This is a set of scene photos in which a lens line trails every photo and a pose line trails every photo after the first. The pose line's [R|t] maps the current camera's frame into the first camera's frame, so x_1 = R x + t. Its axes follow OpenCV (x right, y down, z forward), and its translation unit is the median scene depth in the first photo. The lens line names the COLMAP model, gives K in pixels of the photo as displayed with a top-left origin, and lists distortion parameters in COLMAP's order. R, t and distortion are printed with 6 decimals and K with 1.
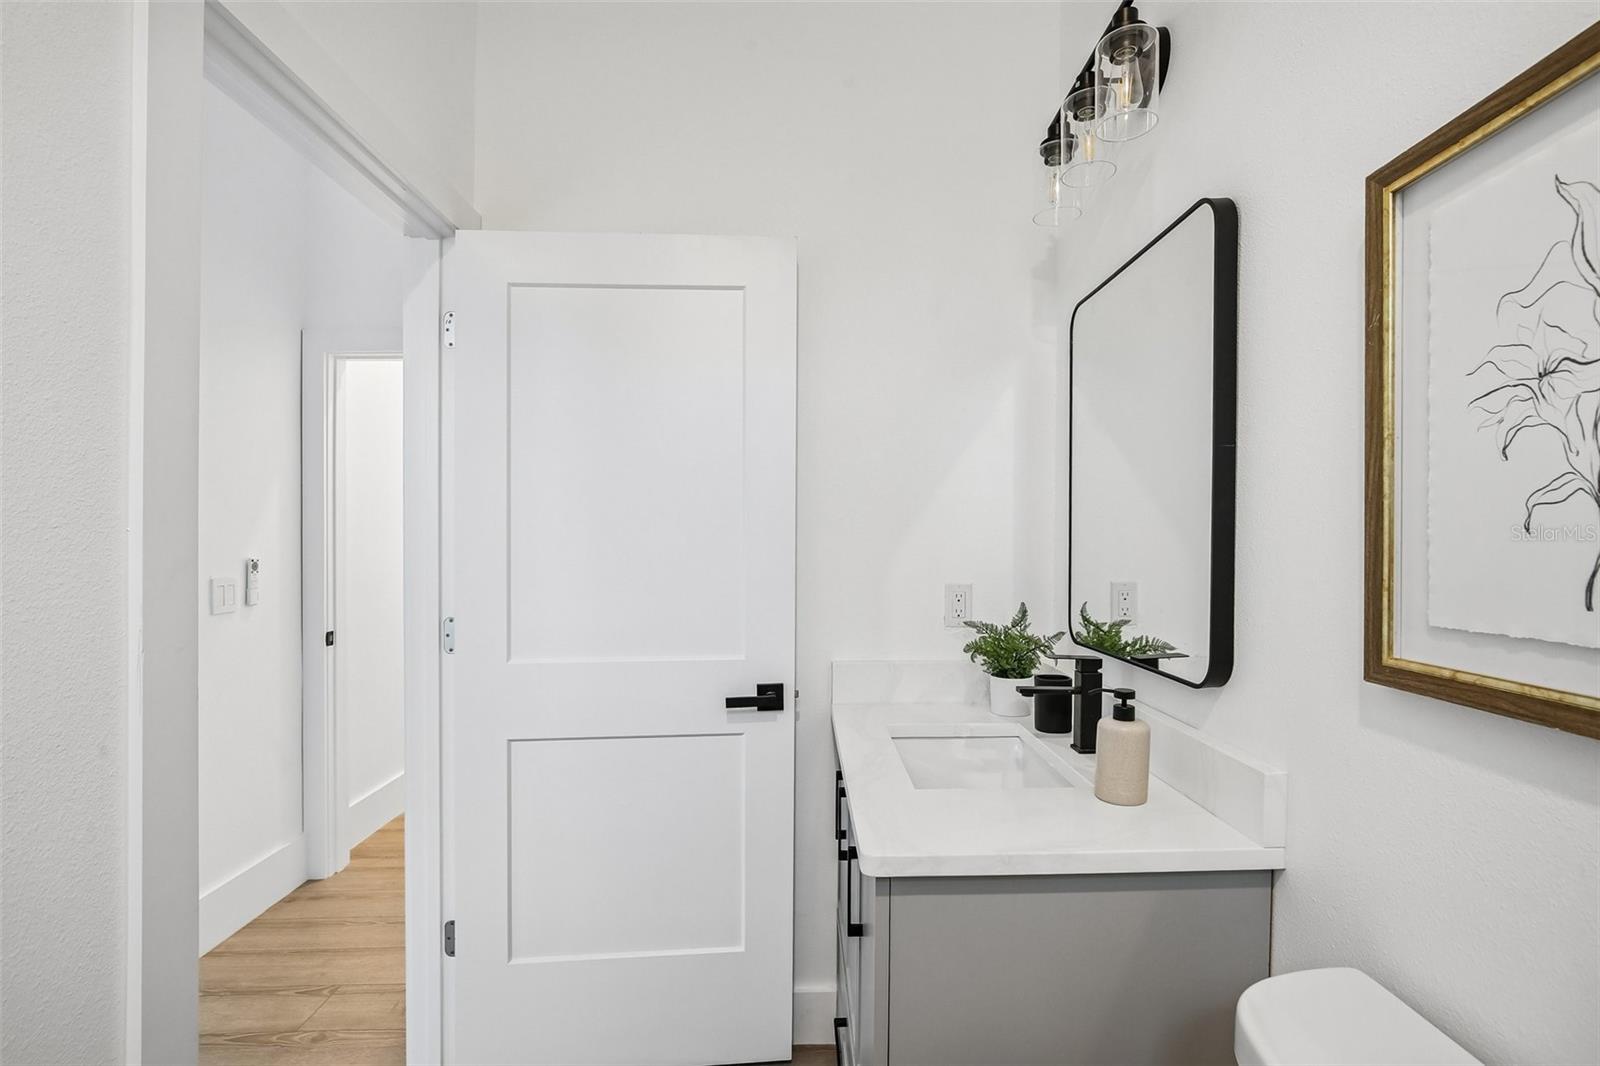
lens RADIAL K [[744.1, 0, 796.9], [0, 744.1, 532.8], [0, 0, 1]] dist [-0.027026, 0.000006]
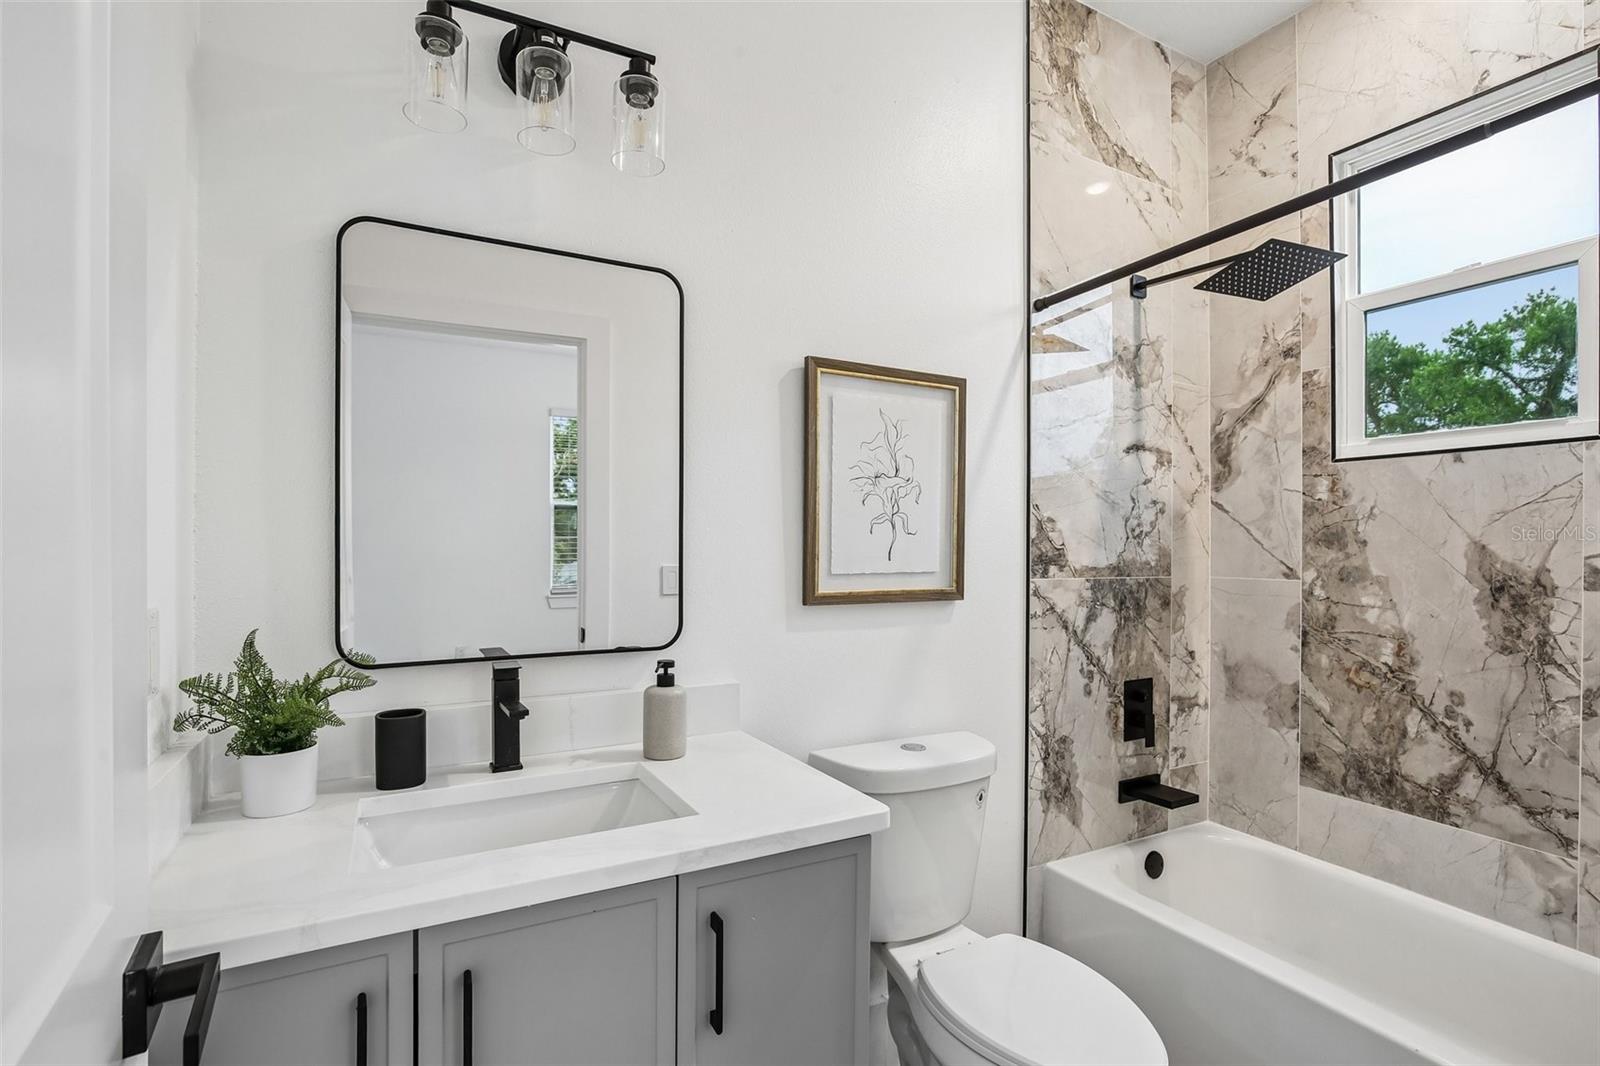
lens RADIAL K [[706.4, 0, 799.3], [0, 706.4, 550.6], [0, 0, 1]] dist [-0.002147, -0.000139]
pose [[-0.485664, 0.000598, 0.874145, -1.090048], [-0.005164, 0.999980, -0.003554, 0.068421], [-0.874130, -0.006240, -0.485651, 2.348702]]
